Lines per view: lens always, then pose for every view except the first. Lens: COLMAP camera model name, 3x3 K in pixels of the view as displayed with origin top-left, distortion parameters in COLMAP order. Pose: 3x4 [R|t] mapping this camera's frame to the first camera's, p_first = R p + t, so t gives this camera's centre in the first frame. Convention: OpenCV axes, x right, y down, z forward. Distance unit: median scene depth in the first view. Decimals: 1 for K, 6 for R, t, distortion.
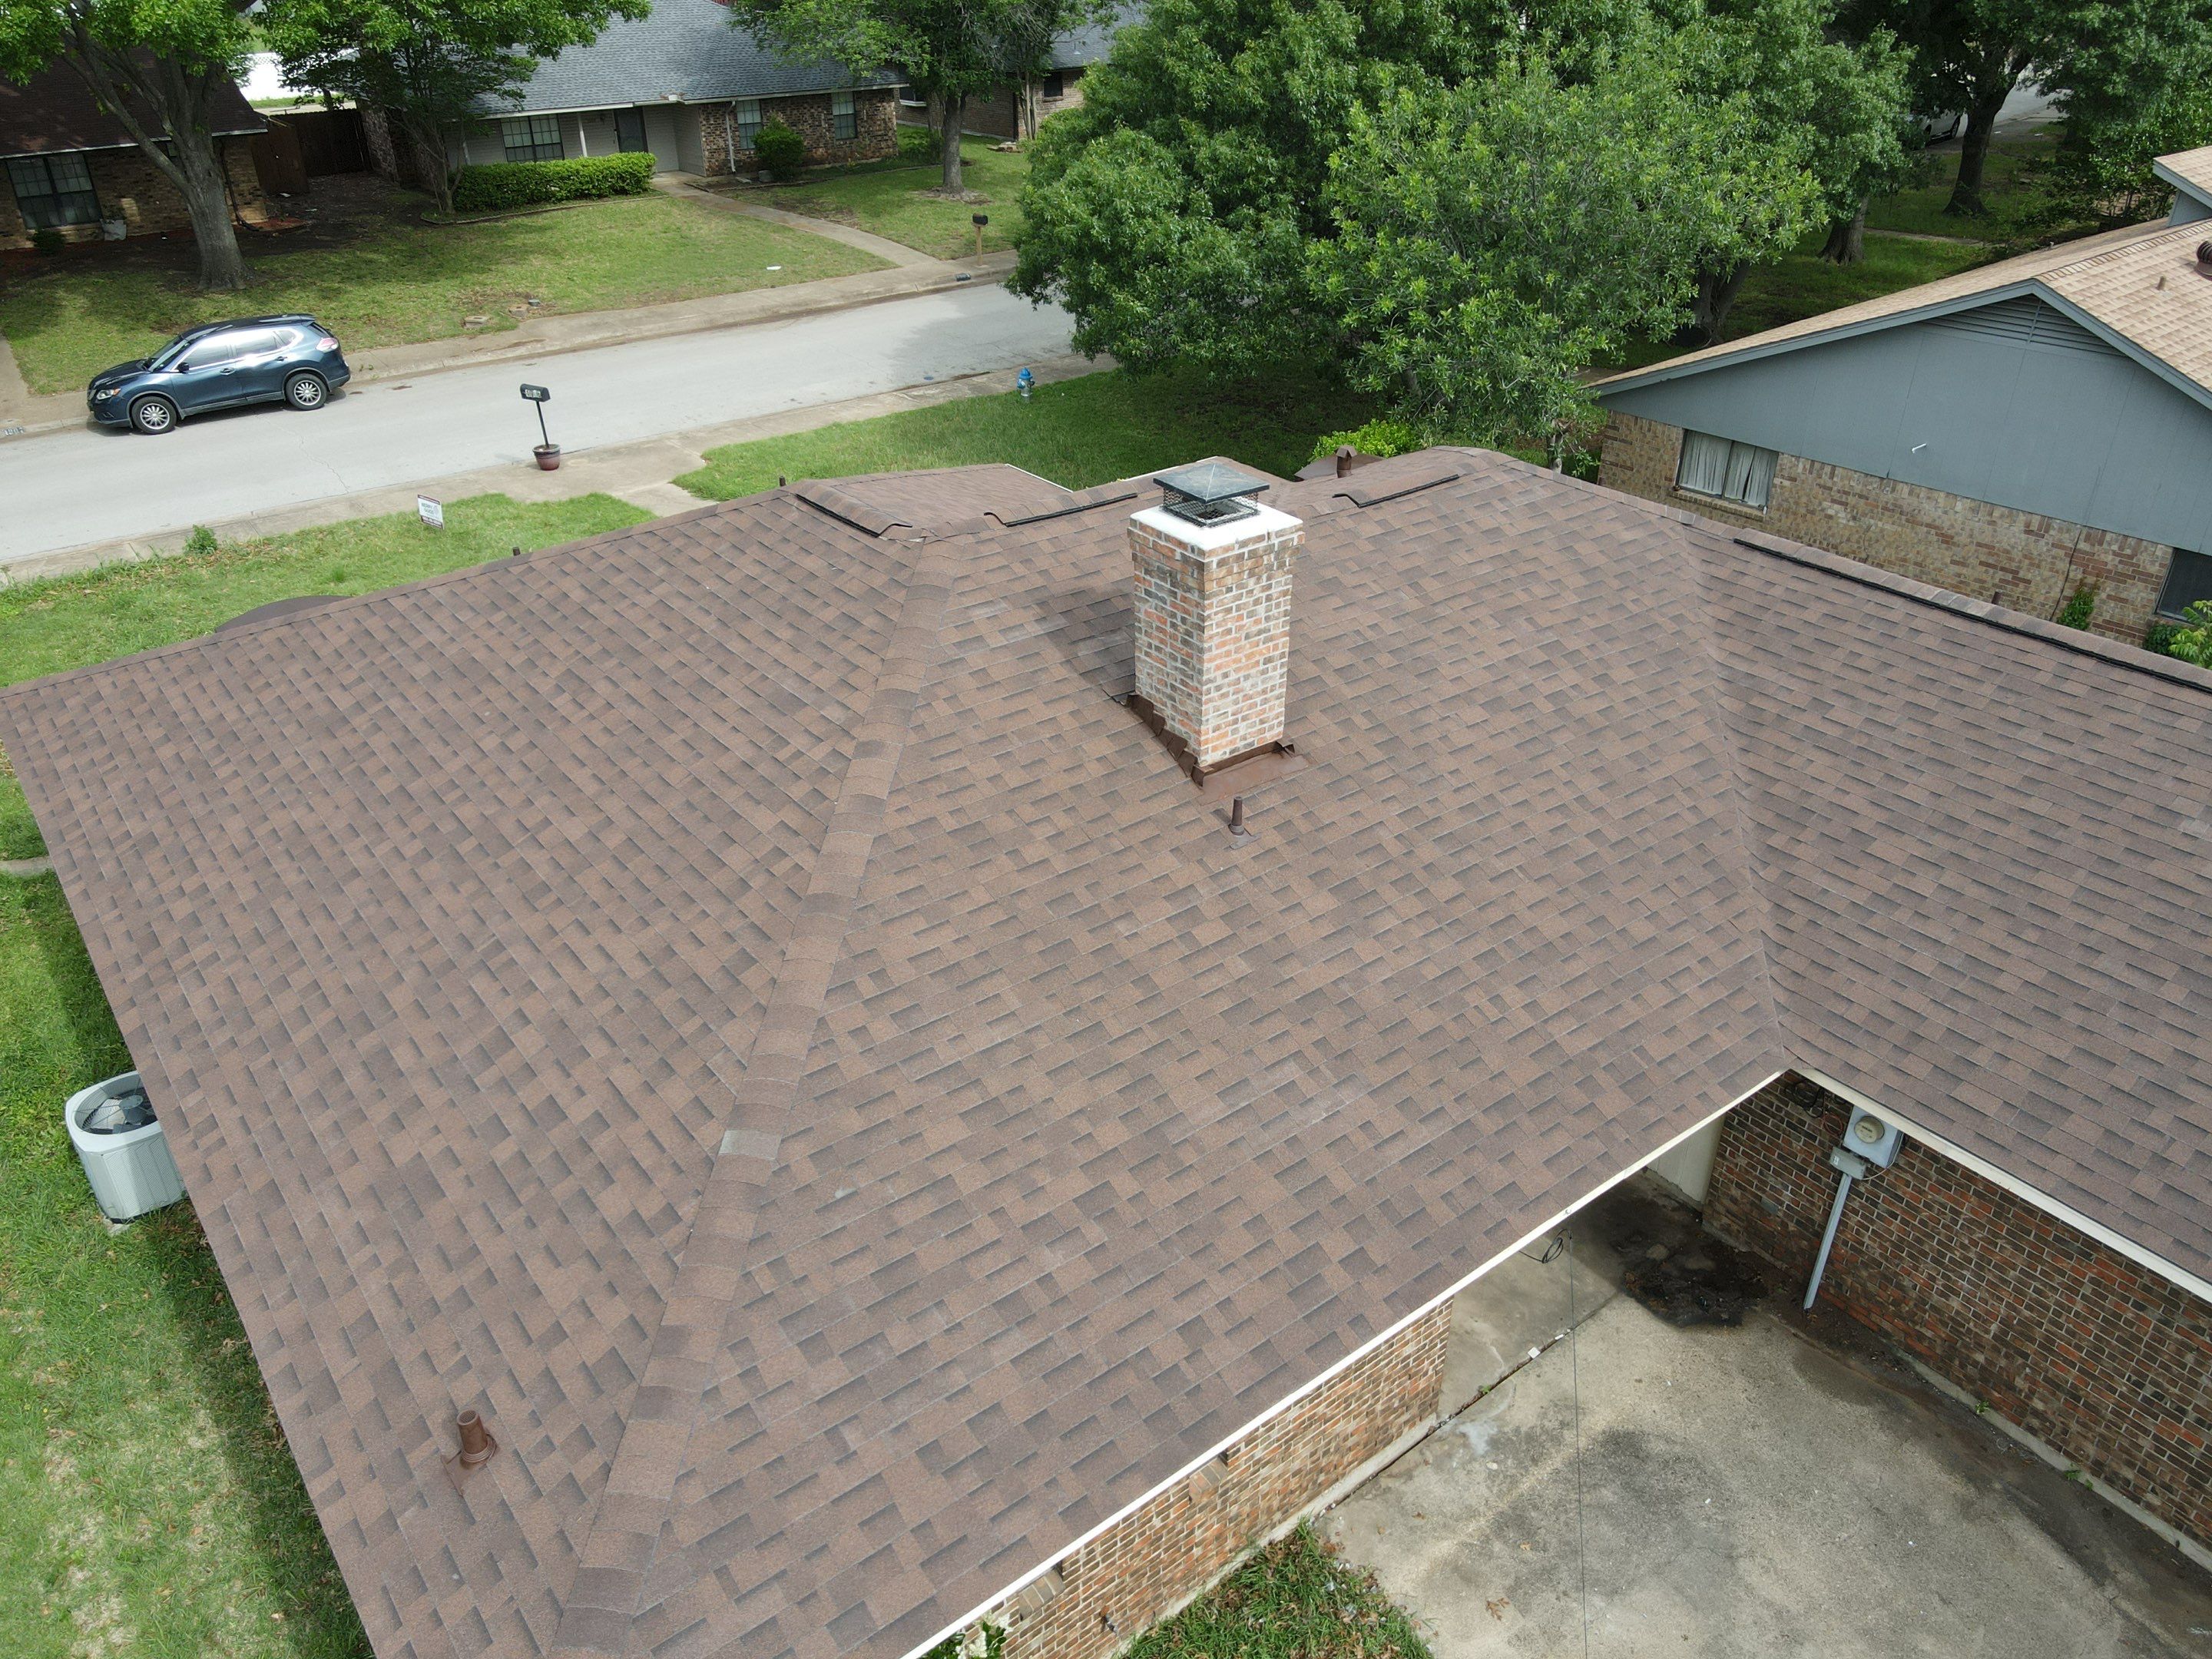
lens RADIAL K [[1622.1, 0, 1106.0], [0, 1622.1, 829.5], [0, 0, 1]] dist [0.002192, -0.004123]
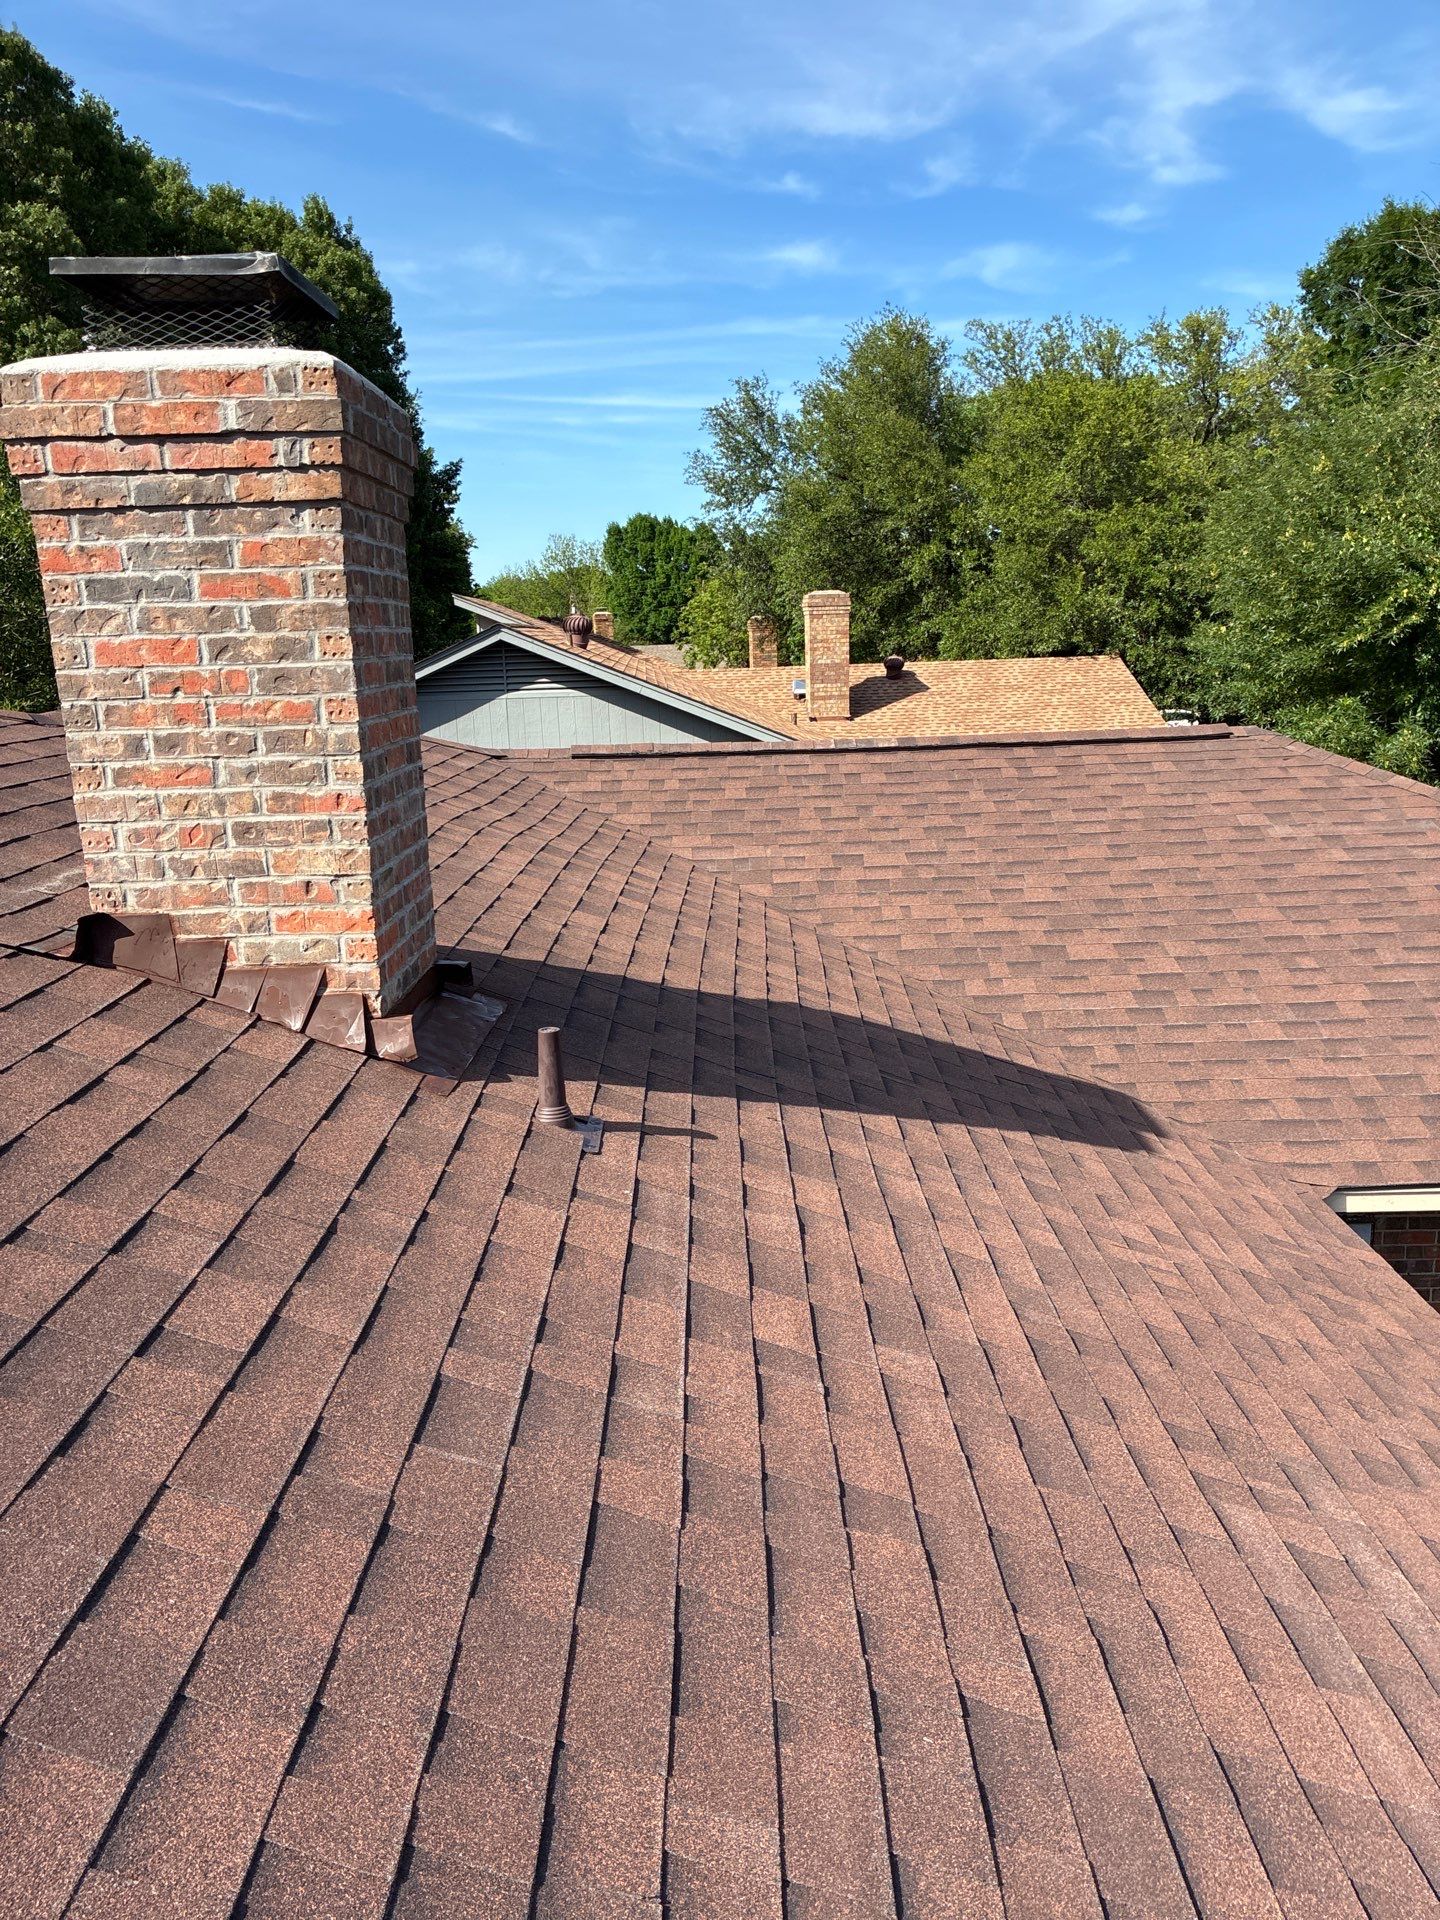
lens RADIAL K [[1457.0, 0, 720.0], [0, 1457.0, 960.0], [0, 0, 1]] dist [0.028866, -0.000645]
pose [[0.596753, -0.184452, 0.780938, -0.156072], [0.429505, 0.895493, -0.116697, 0.022952], [-0.677799, 0.405056, 0.613611, 0.716769]]
